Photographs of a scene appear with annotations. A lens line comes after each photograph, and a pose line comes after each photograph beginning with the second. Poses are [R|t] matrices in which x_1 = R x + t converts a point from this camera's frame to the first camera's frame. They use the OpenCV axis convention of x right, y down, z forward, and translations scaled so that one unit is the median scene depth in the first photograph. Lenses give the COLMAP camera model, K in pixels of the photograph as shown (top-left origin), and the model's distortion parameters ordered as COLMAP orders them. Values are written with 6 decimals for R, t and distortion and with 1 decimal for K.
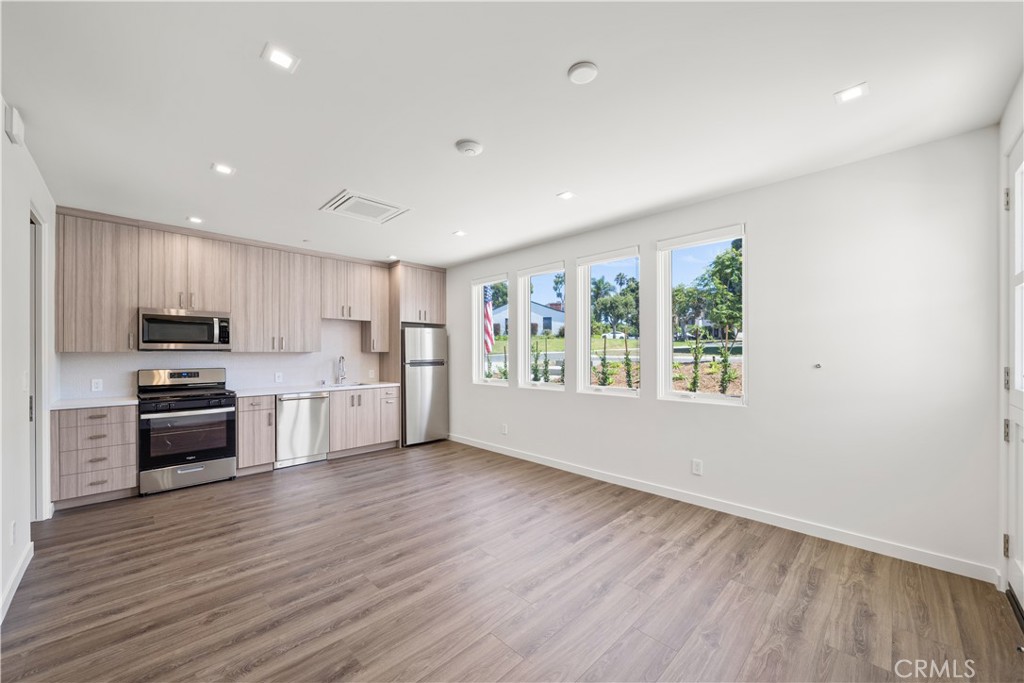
lens RADIAL K [[386.0, 0, 512.0], [0, 386.0, 341.5], [0, 0, 1]] dist [-0.000228, -0.000036]
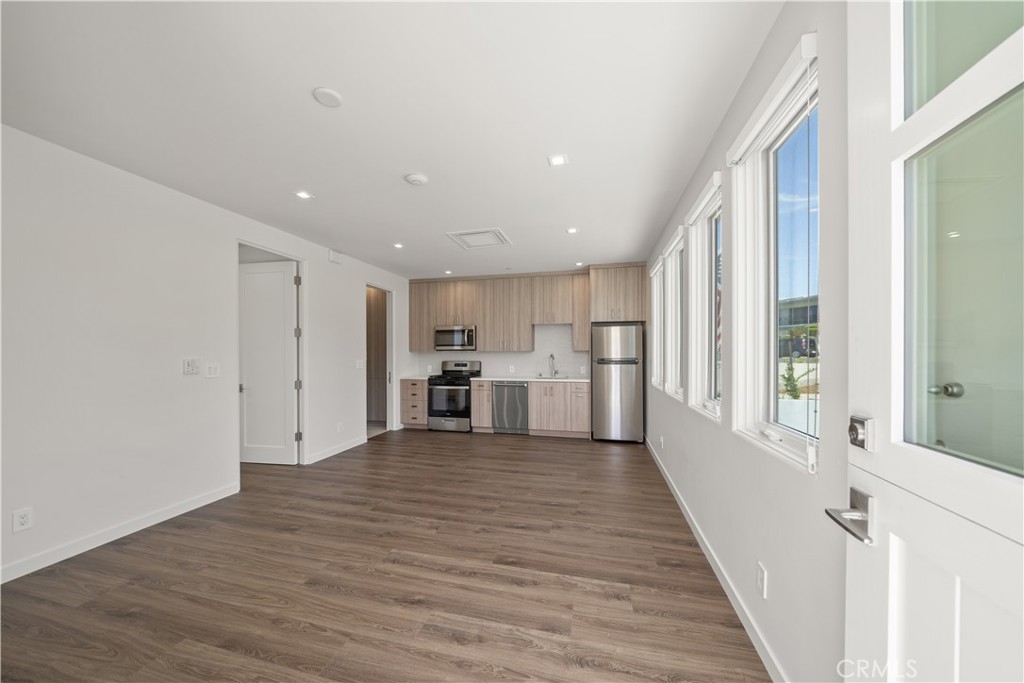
lens RADIAL K [[350.8, 0, 508.3], [0, 350.8, 348.4], [0, 0, 1]] dist [-0.009034, -0.000004]
pose [[0.515514, -0.010080, -0.856822, 0.547507], [0.027032, 0.999624, 0.004503, 0.013693], [0.856455, -0.025483, 0.515593, 0.390568]]
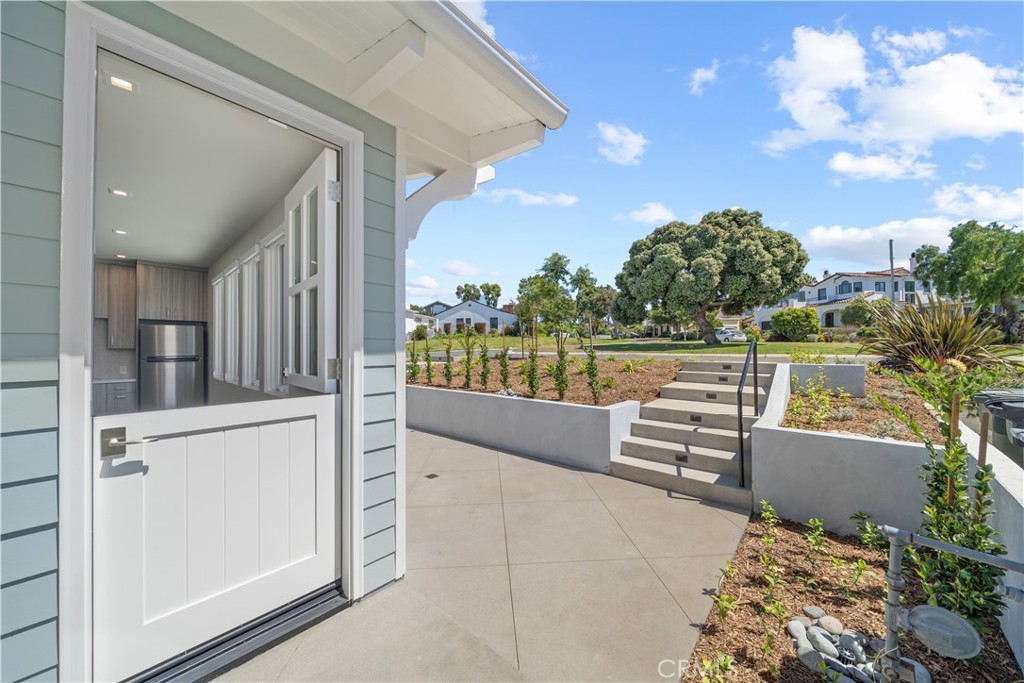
lens RADIAL K [[350.8, 0, 508.3], [0, 350.8, 348.4], [0, 0, 1]] dist [-0.009034, -0.000004]
pose [[0.998432, -0.002993, 0.055892, 0.834281], [0.001638, 0.999704, 0.024268, 0.007943], [-0.055948, -0.024138, 0.998142, 0.023834]]
